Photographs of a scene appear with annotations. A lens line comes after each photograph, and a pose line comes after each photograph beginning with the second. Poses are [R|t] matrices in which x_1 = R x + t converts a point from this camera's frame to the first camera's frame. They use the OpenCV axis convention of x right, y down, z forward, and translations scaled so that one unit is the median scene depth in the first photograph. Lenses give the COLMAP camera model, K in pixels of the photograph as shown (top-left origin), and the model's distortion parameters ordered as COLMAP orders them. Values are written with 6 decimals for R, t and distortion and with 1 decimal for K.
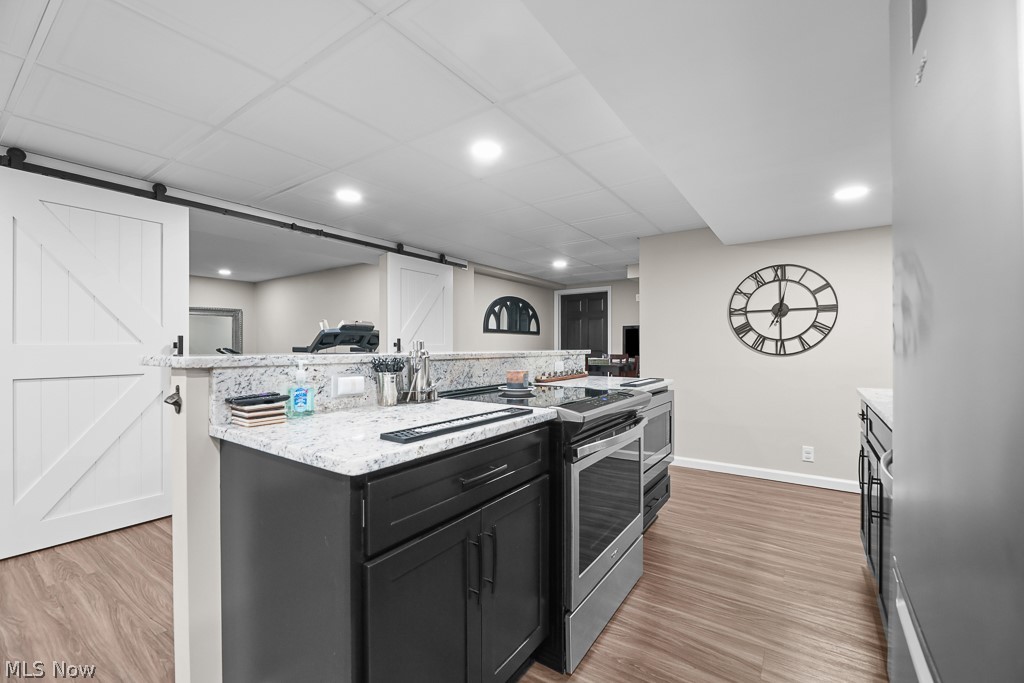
lens RADIAL K [[410.5, 0, 512.0], [0, 410.5, 341.5], [0, 0, 1]] dist [-0.000626, -0.000063]
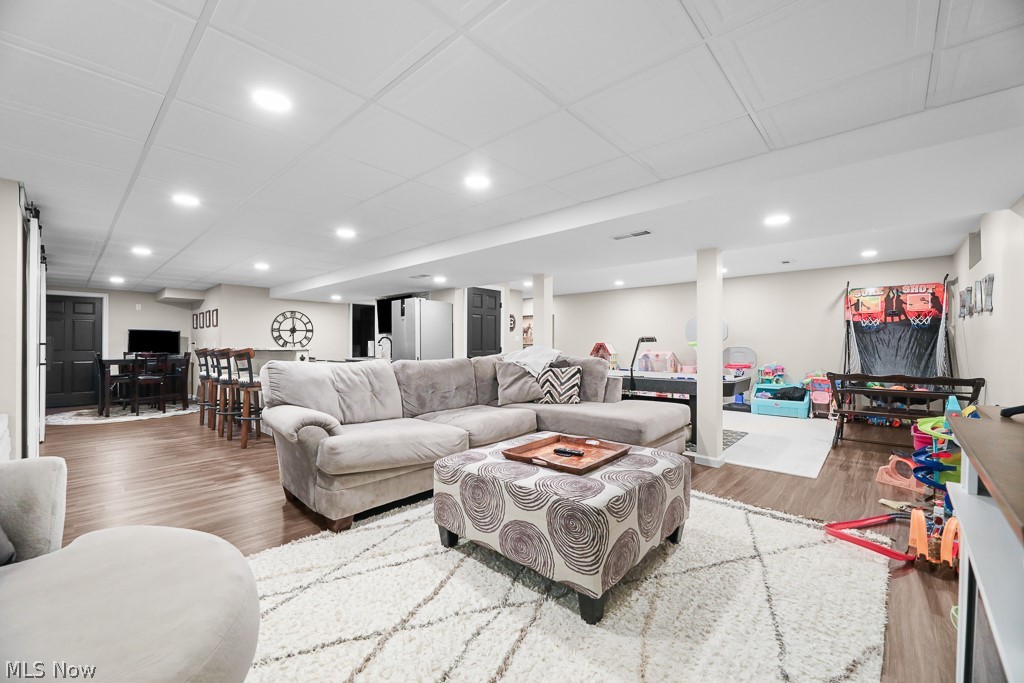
lens RADIAL K [[422.8, 0, 514.9], [0, 422.8, 350.2], [0, 0, 1]] dist [0.002443, 0.000297]
pose [[0.136376, -0.005301, 0.990643, -1.575615], [-0.003847, 0.999975, 0.005881, 0.017717], [-0.990650, -0.004613, 0.136352, -0.587039]]
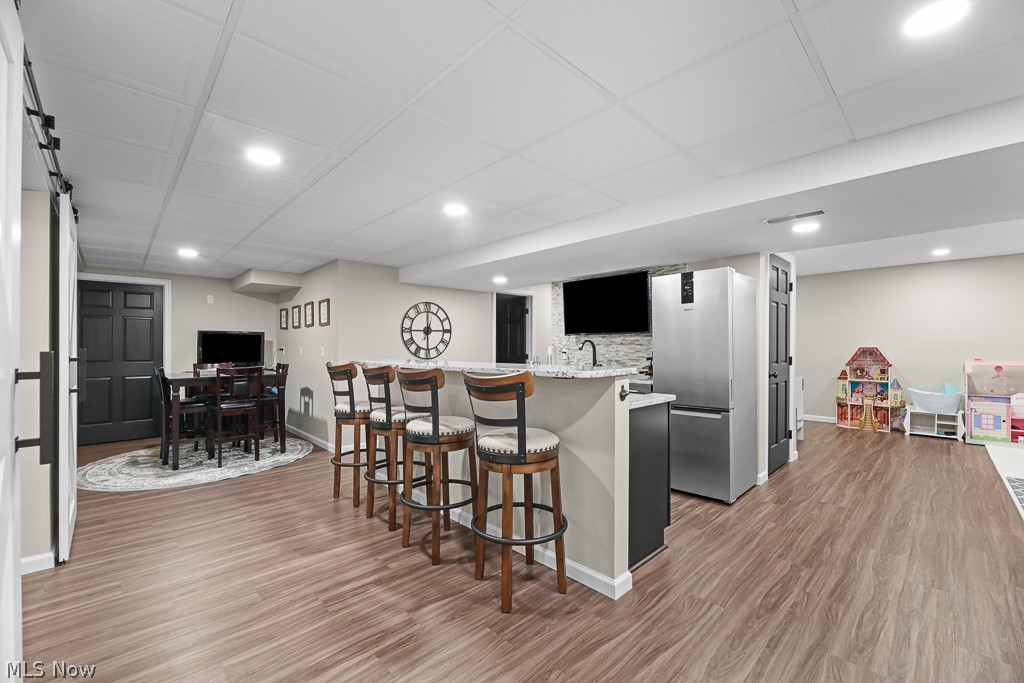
lens RADIAL K [[422.8, 0, 514.9], [0, 422.8, 350.2], [0, 0, 1]] dist [0.002443, 0.000297]
pose [[0.196828, -0.005488, 0.980423, -0.898280], [-0.001209, 0.999982, 0.005841, -0.010310], [-0.980437, -0.002335, 0.196818, 0.344643]]
